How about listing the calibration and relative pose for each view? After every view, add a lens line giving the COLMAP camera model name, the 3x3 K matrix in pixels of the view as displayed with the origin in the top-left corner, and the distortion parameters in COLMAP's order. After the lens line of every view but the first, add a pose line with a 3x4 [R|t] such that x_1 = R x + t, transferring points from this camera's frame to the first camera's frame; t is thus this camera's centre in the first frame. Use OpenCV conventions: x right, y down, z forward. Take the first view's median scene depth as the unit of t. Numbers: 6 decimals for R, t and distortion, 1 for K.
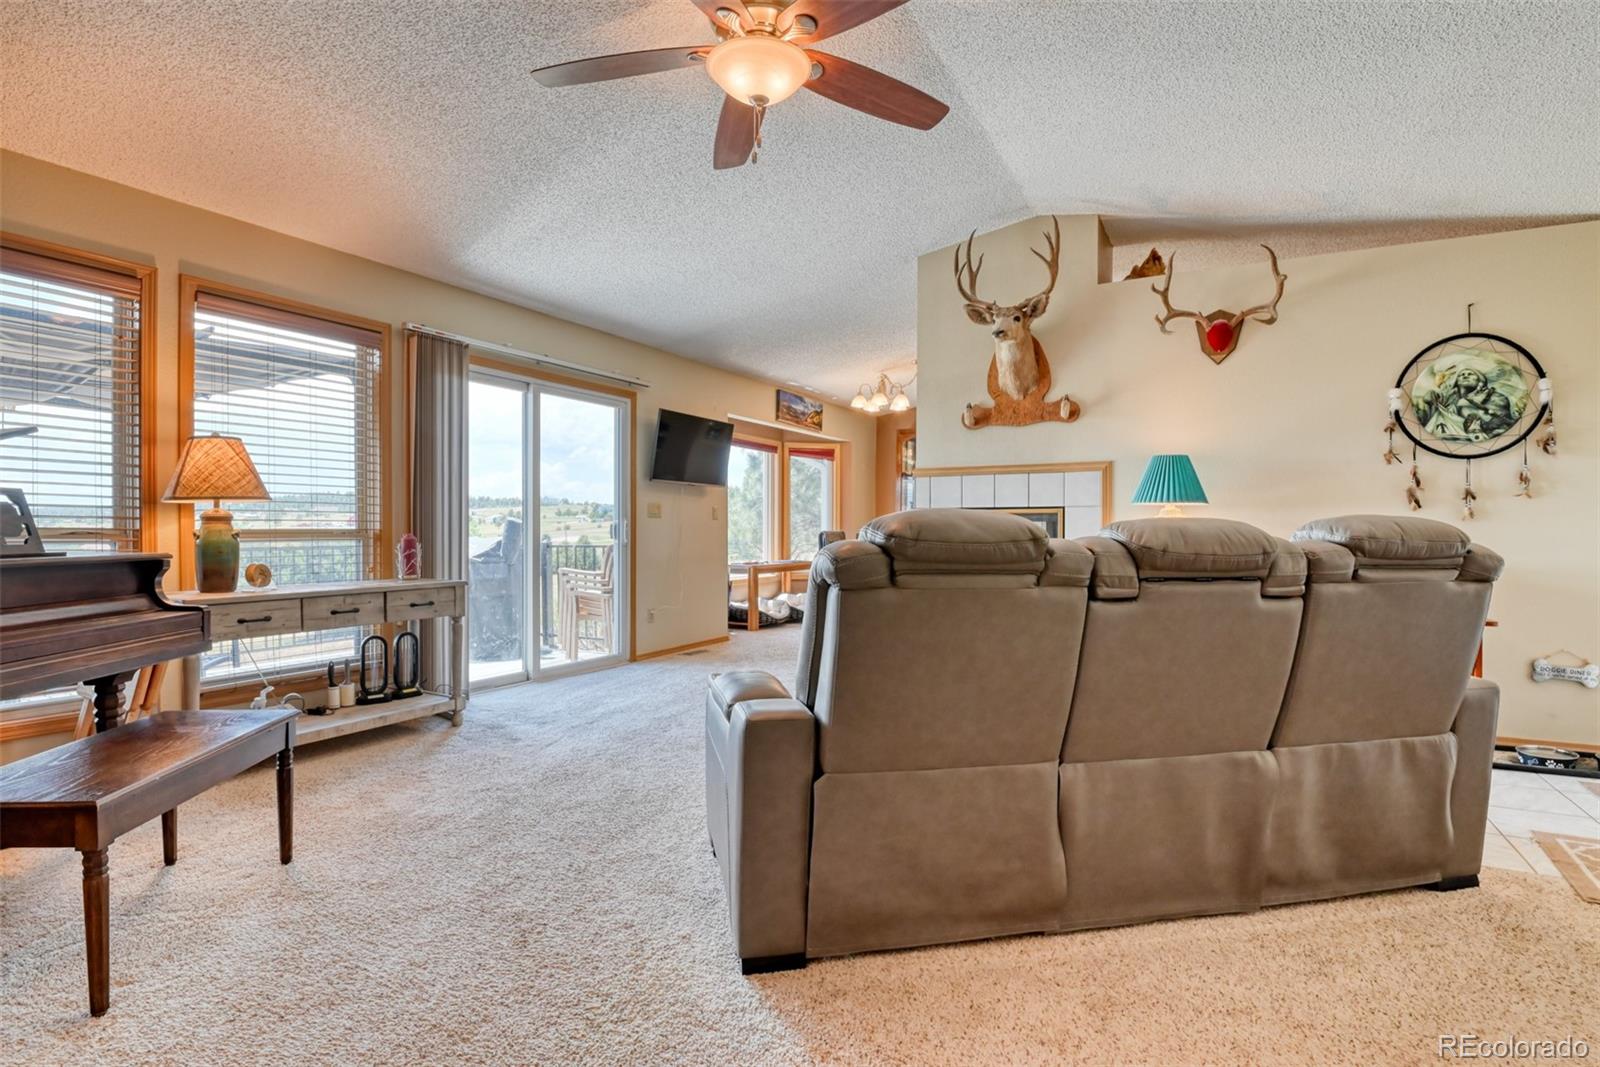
lens RADIAL K [[787.1, 0, 800.0], [0, 787.1, 533.5], [0, 0, 1]] dist [-0.039105, -0.000209]
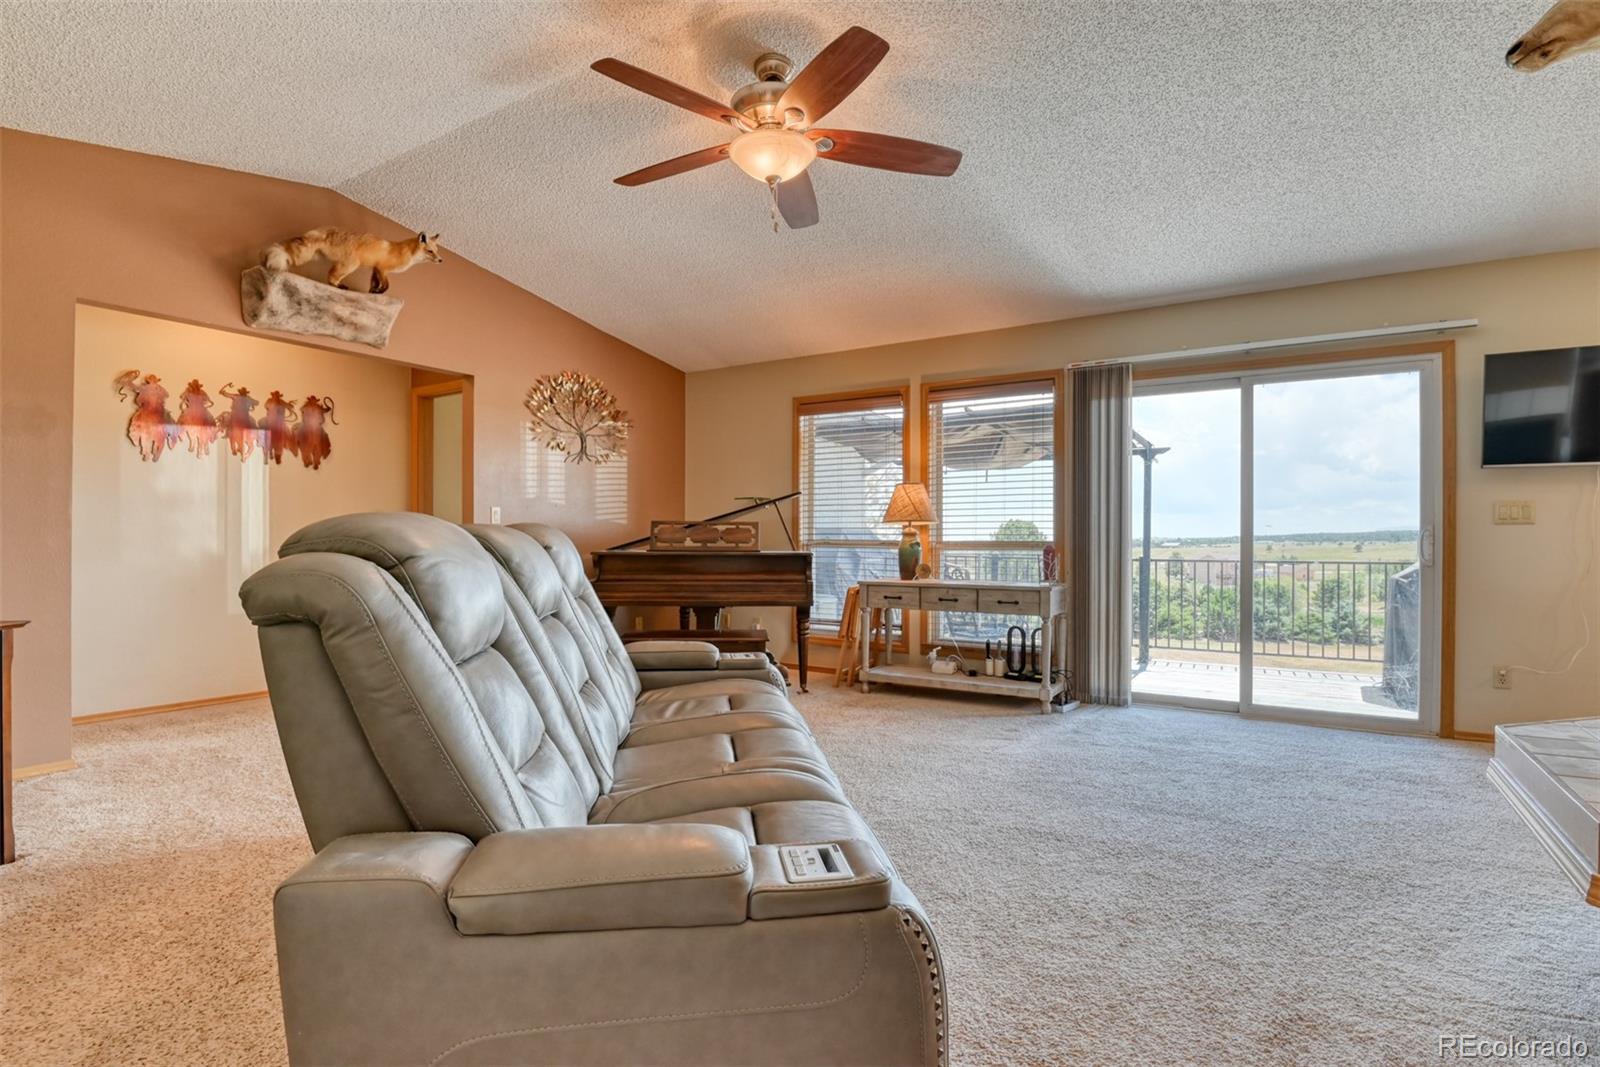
lens RADIAL K [[787.1, 0, 800.0], [0, 787.1, 533.5], [0, 0, 1]] dist [-0.039105, -0.000209]
pose [[-0.079310, -0.012402, -0.996773, 0.733948], [-0.010615, 0.999876, -0.011596, 0.000445], [0.996793, 0.009661, -0.079432, 0.739328]]
